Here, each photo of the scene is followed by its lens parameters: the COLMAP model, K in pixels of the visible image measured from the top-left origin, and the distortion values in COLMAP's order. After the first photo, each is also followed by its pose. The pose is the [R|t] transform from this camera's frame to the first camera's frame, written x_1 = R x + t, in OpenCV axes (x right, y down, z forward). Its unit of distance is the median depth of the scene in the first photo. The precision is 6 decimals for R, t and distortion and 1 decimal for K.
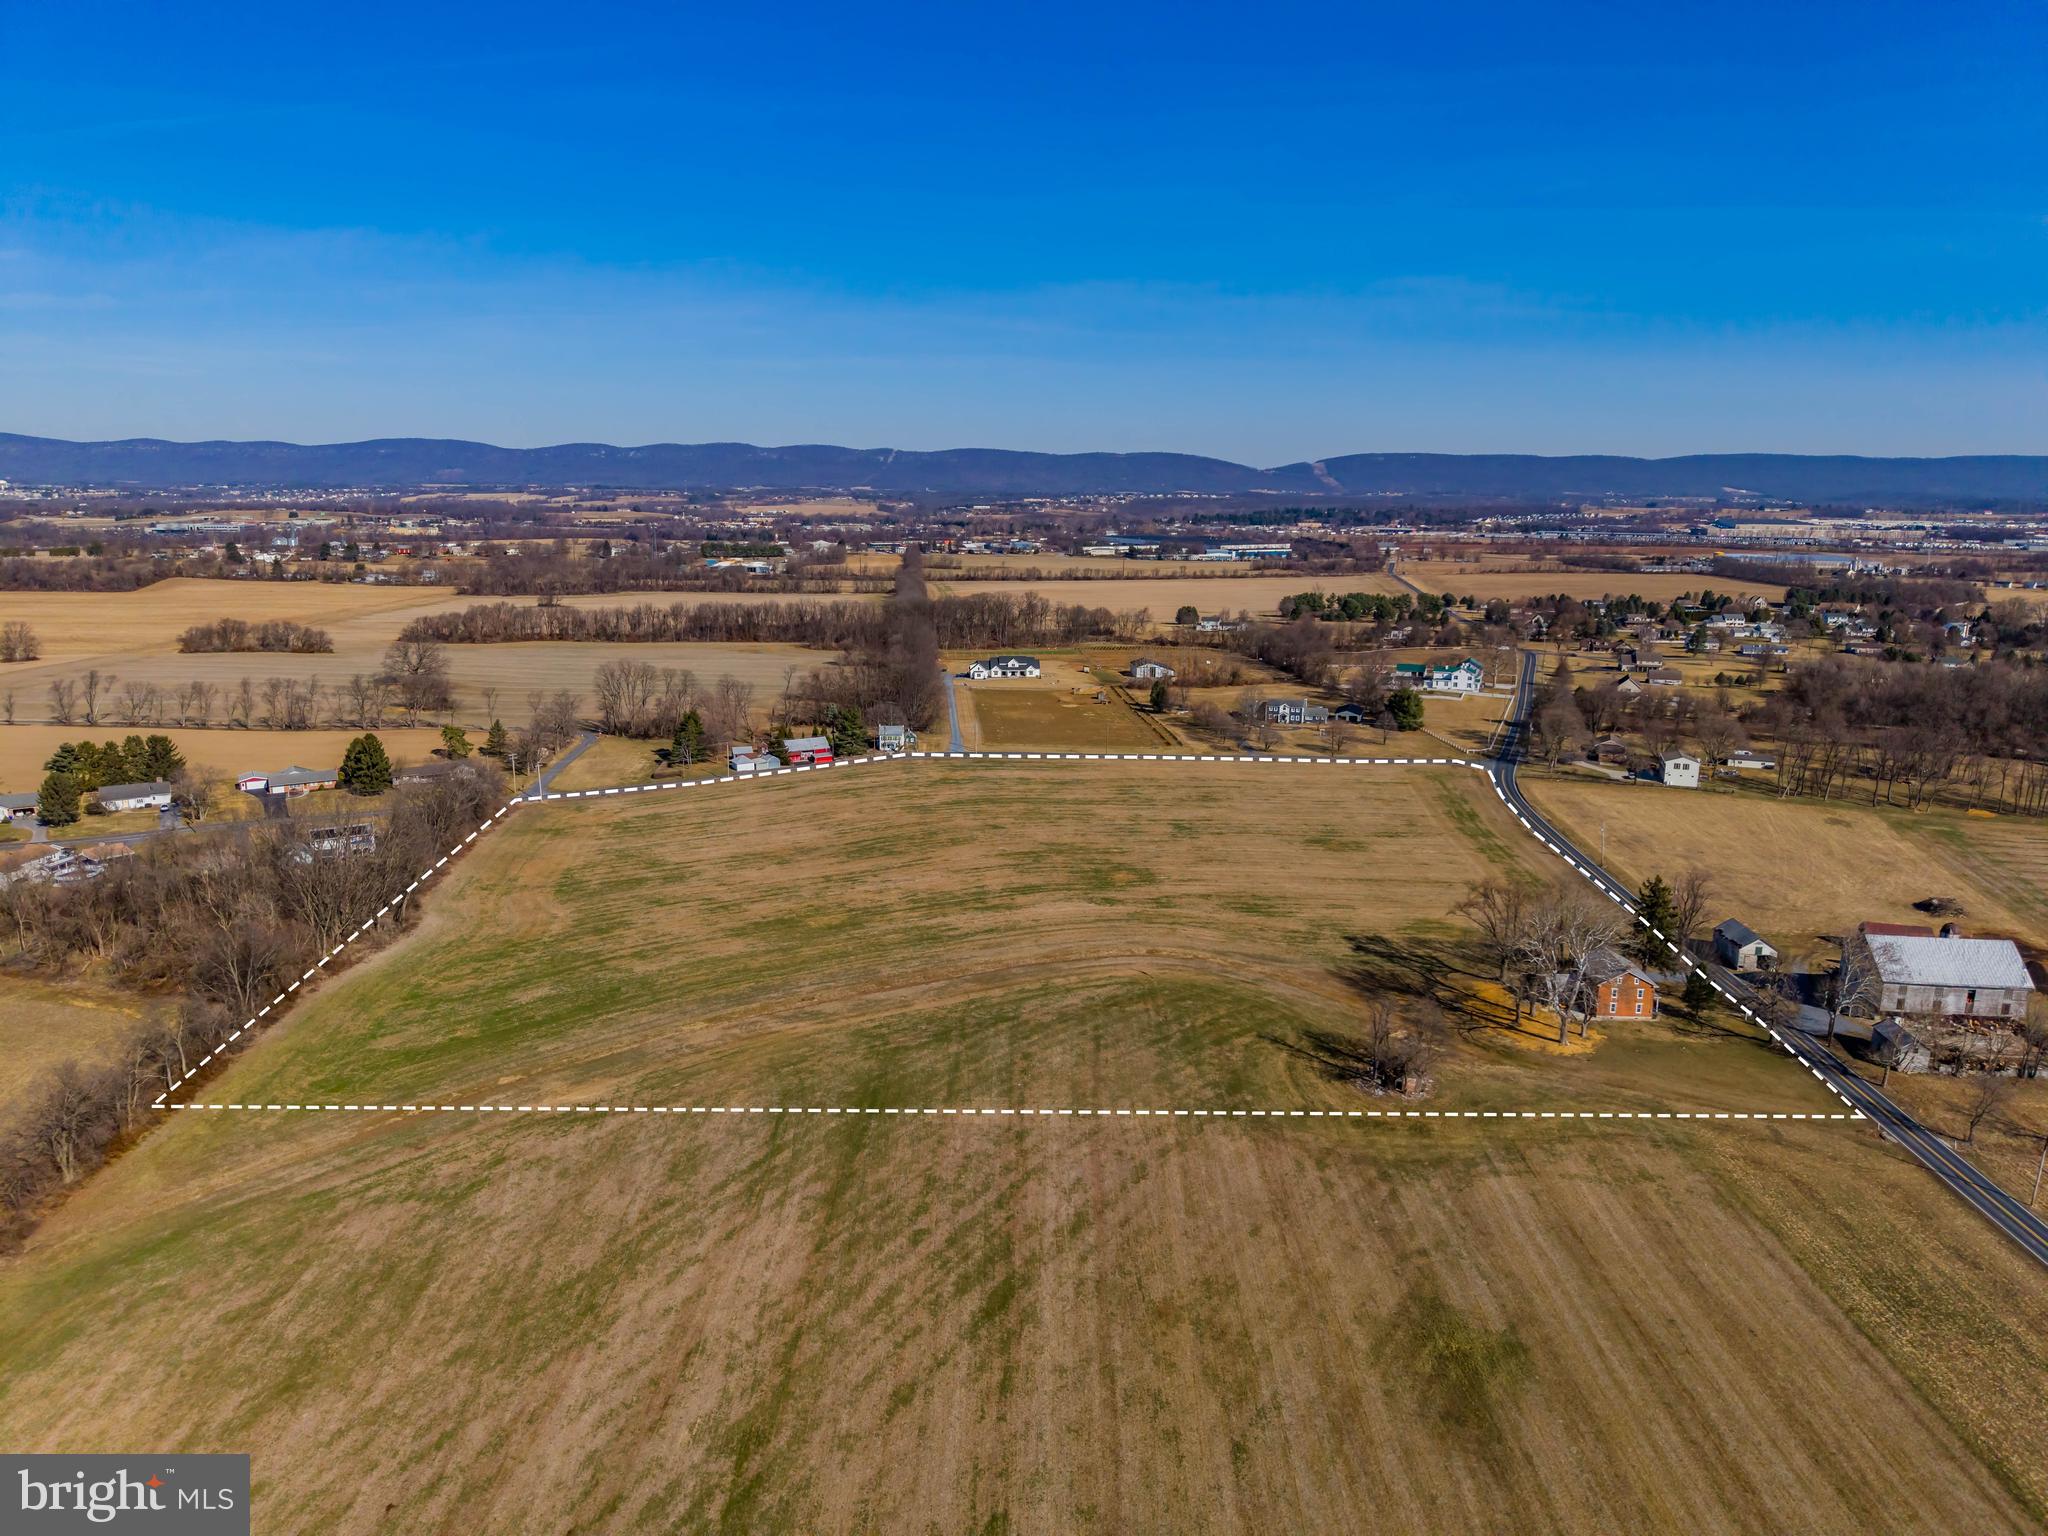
lens RADIAL K [[1375.1, 0, 1019.1], [0, 1375.1, 738.5], [0, 0, 1]] dist [0.046452, -0.056324]
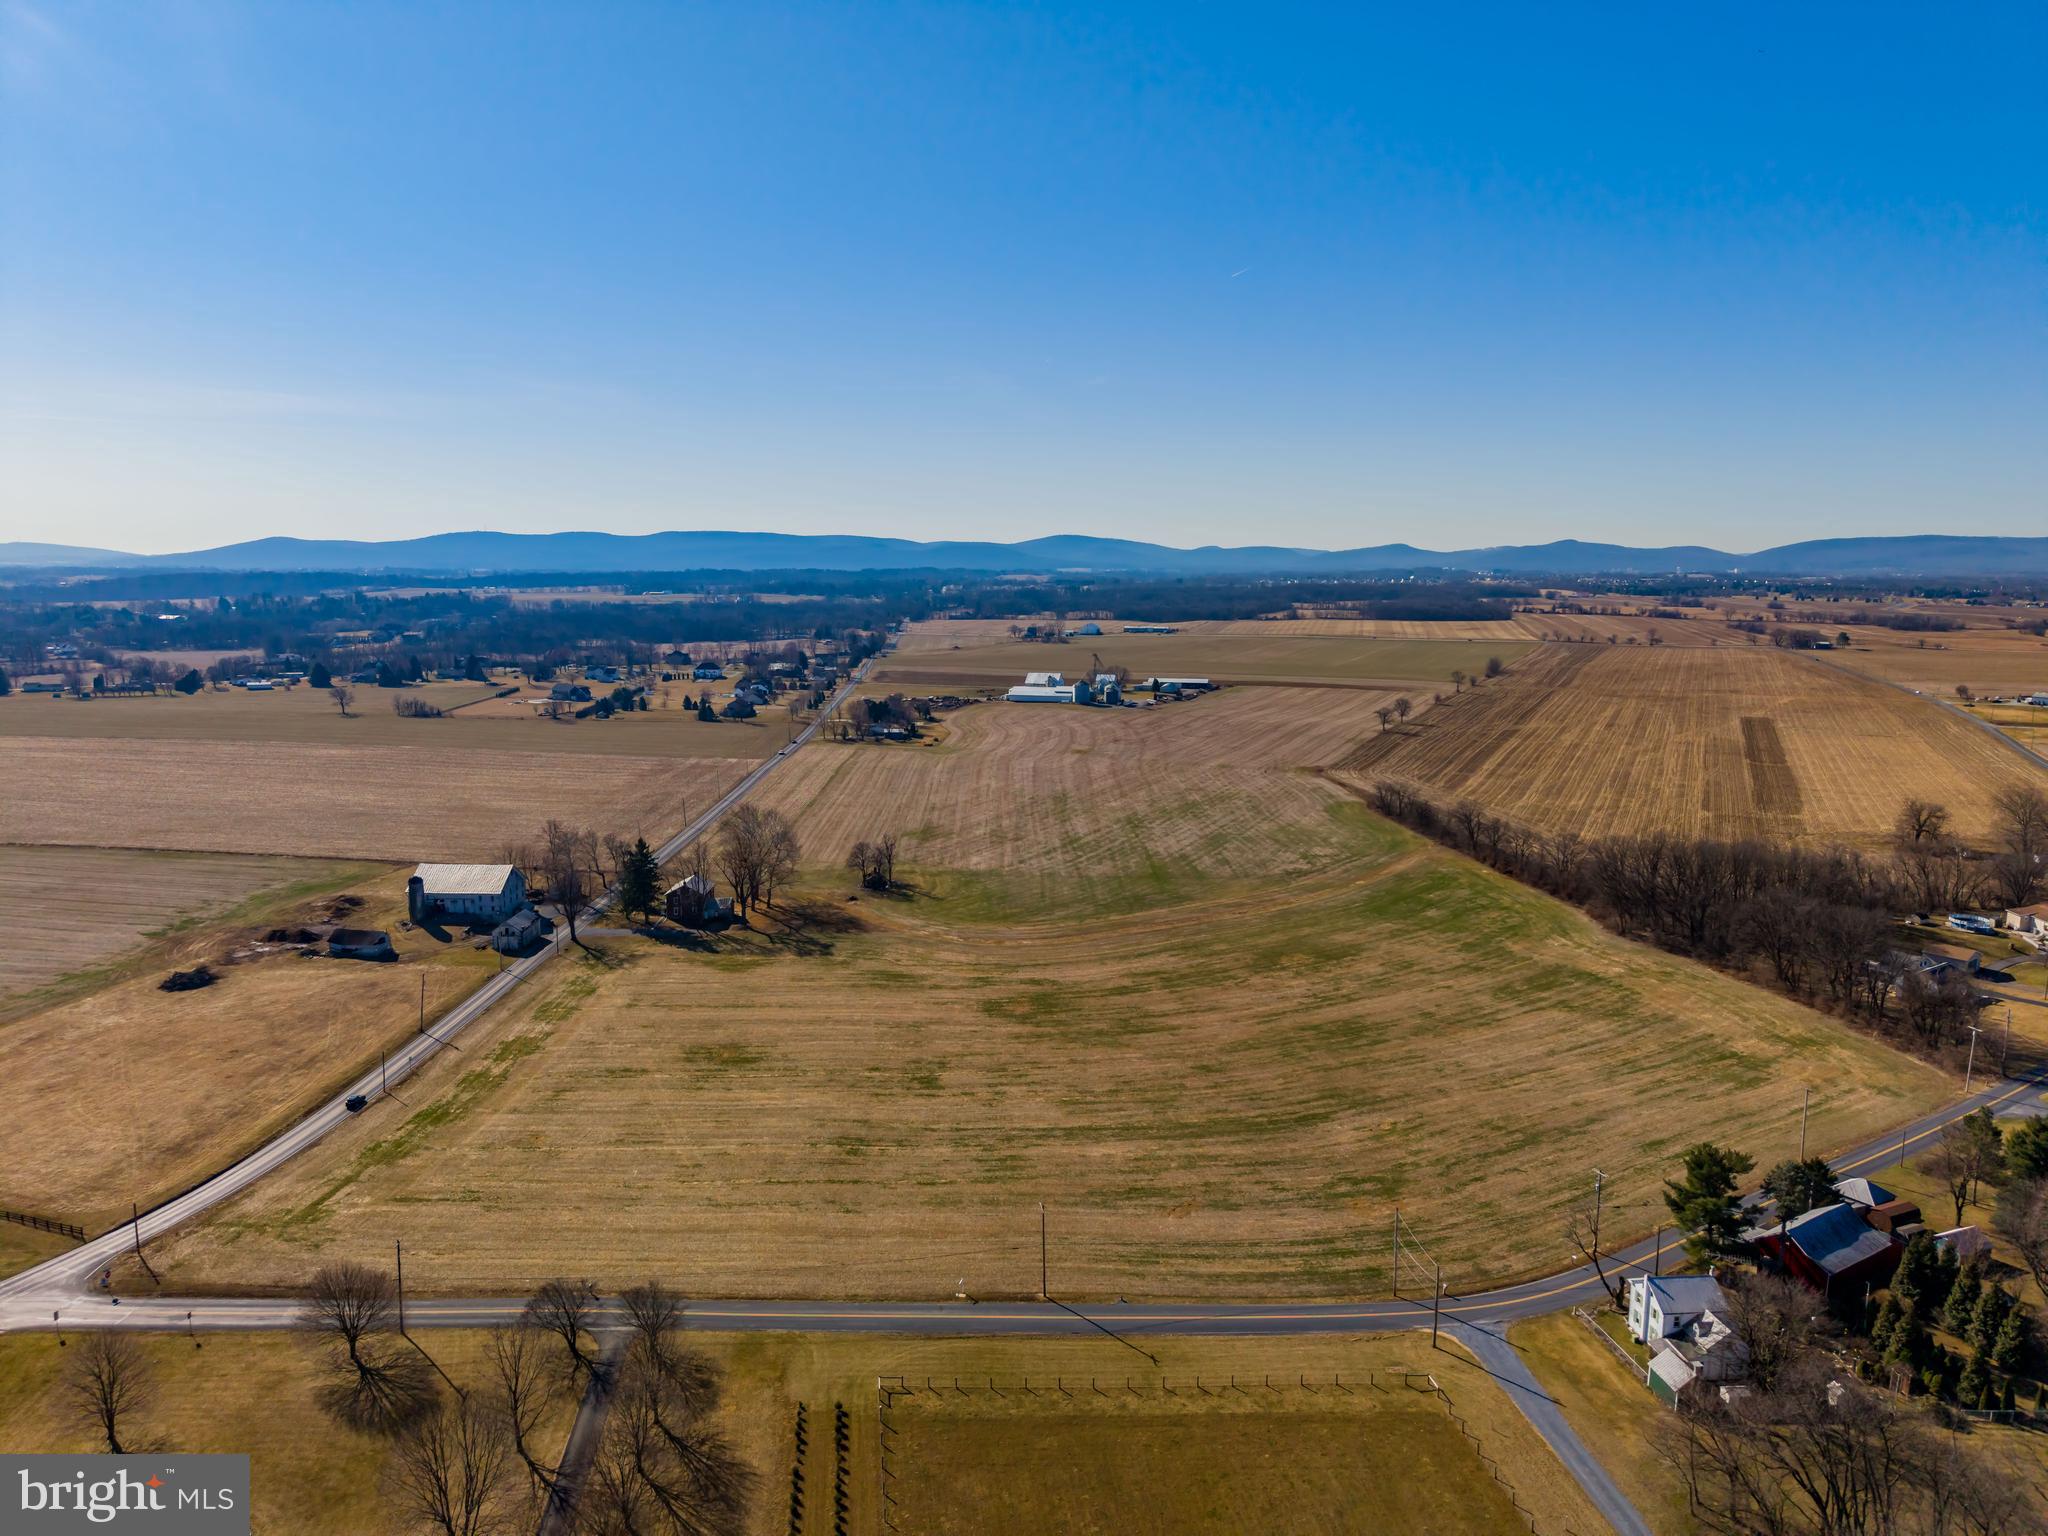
lens RADIAL K [[1366.9, 0, 1017.0], [0, 1366.9, 765.5], [0, 0, 1]] dist [0.029815, -0.029882]
pose [[-0.998750, -0.002180, -0.049939, 0.158365], [-0.018556, 0.943832, 0.329903, -0.433065], [0.046415, 0.330417, -0.942693, 2.309545]]
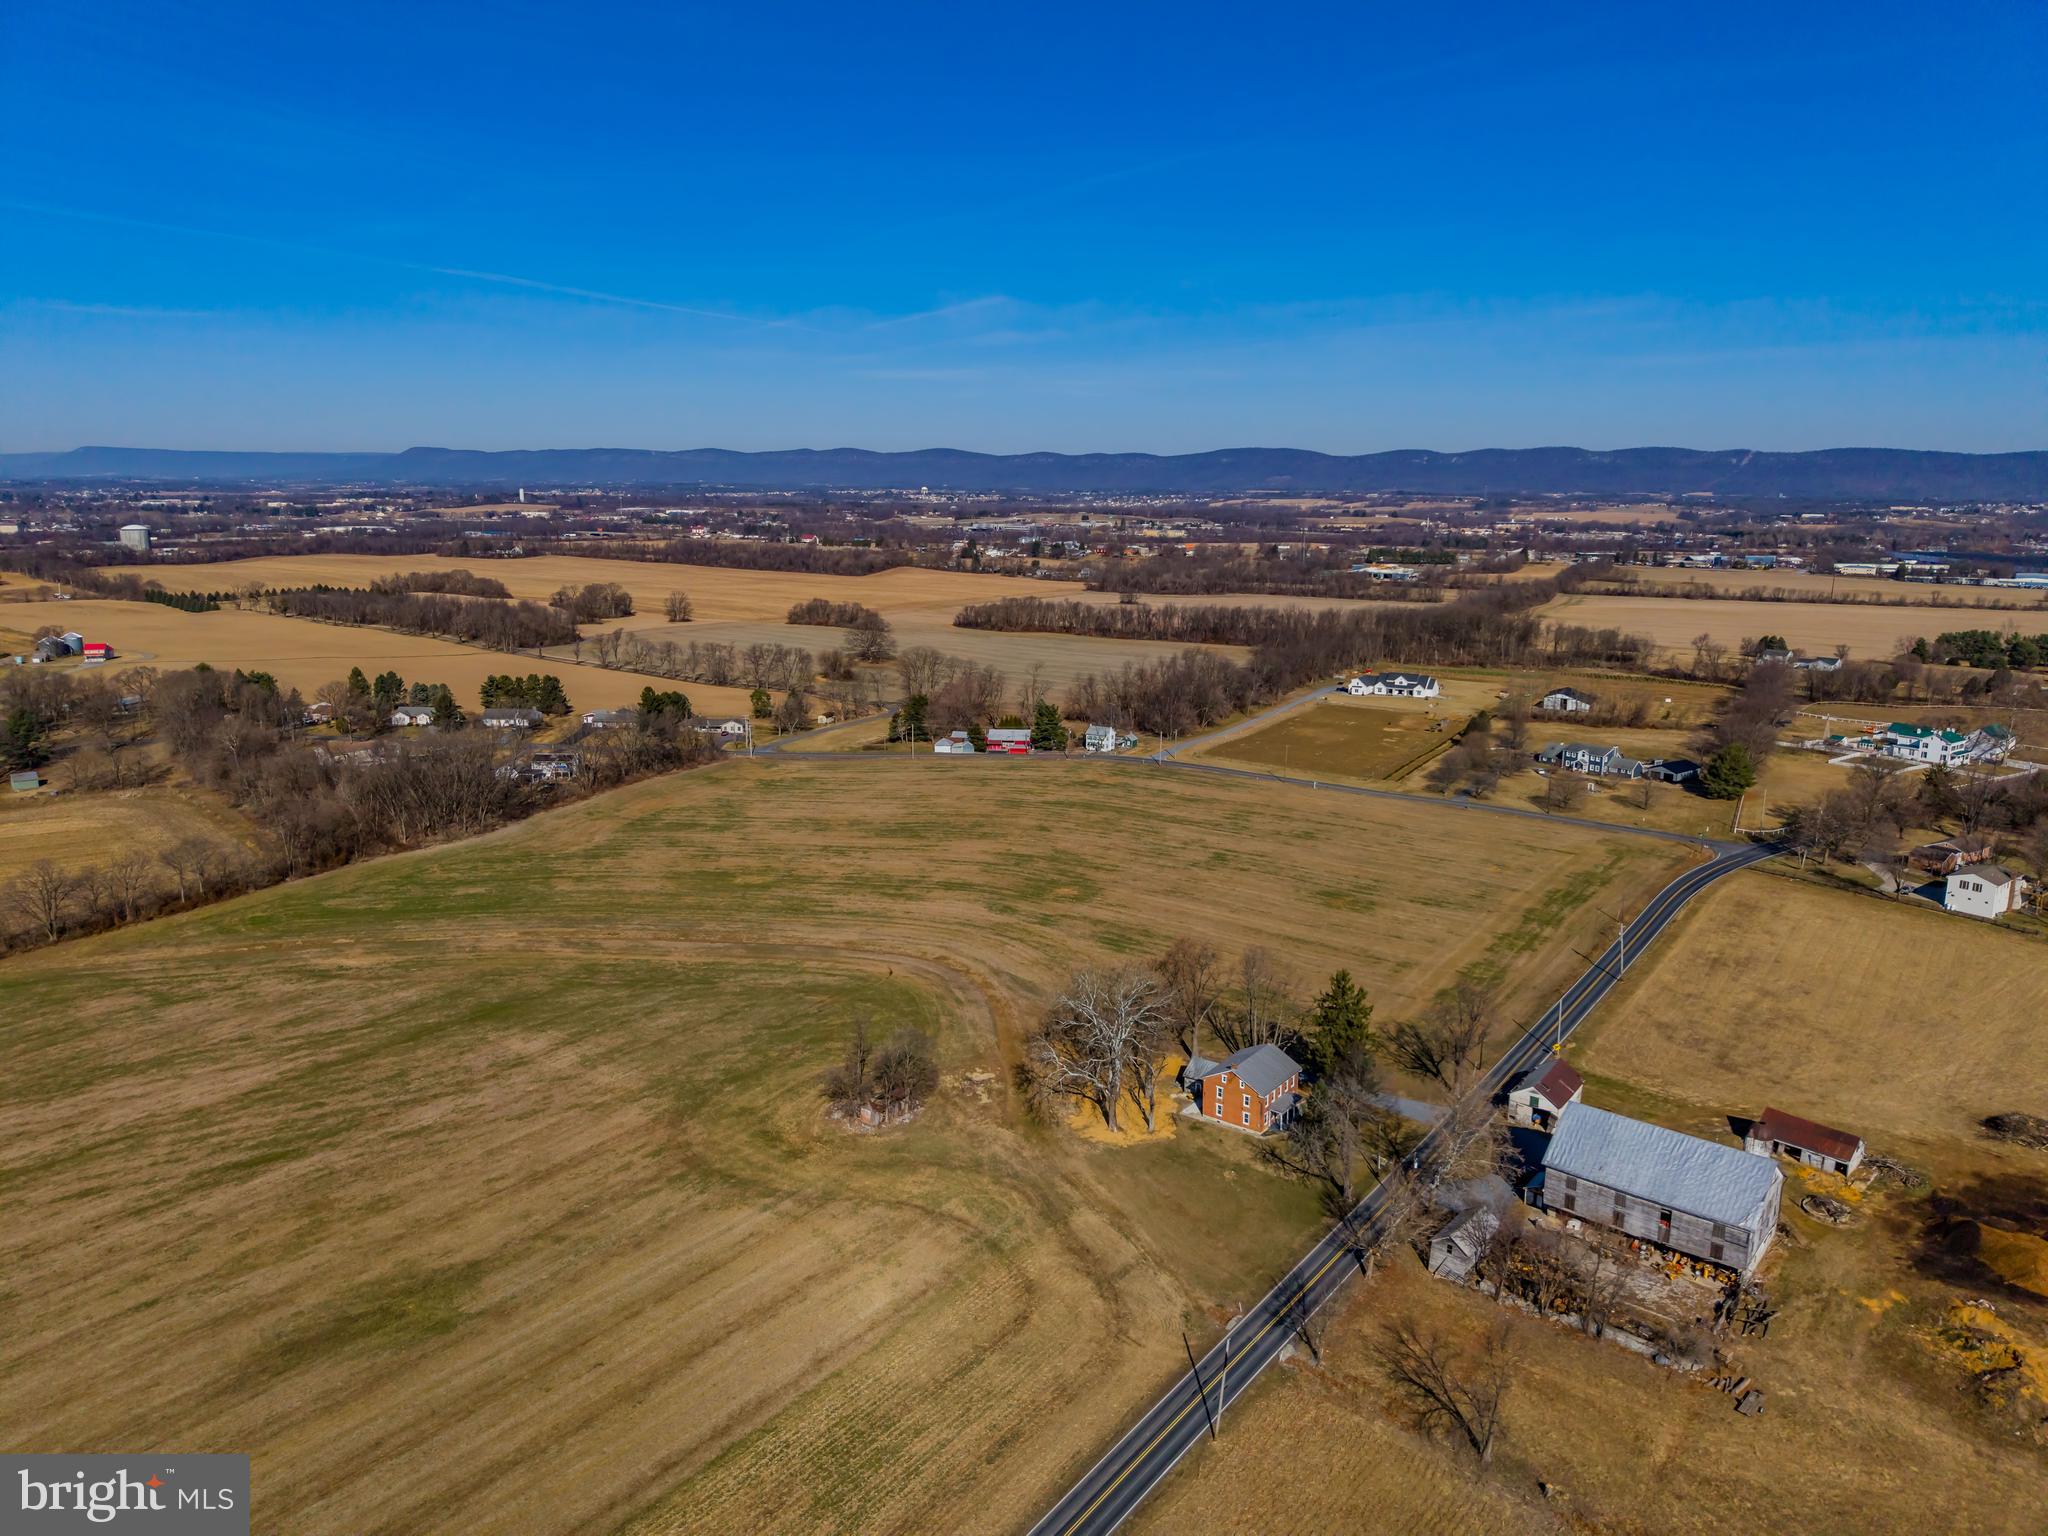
lens RADIAL K [[1366.9, 0, 1017.0], [0, 1366.9, 765.5], [0, 0, 1]] dist [0.029815, -0.029882]
pose [[0.831858, 0.112494, -0.543468, 0.733091], [-0.103929, 0.993494, 0.046567, -0.038514], [0.545171, 0.017745, 0.838137, 0.224418]]
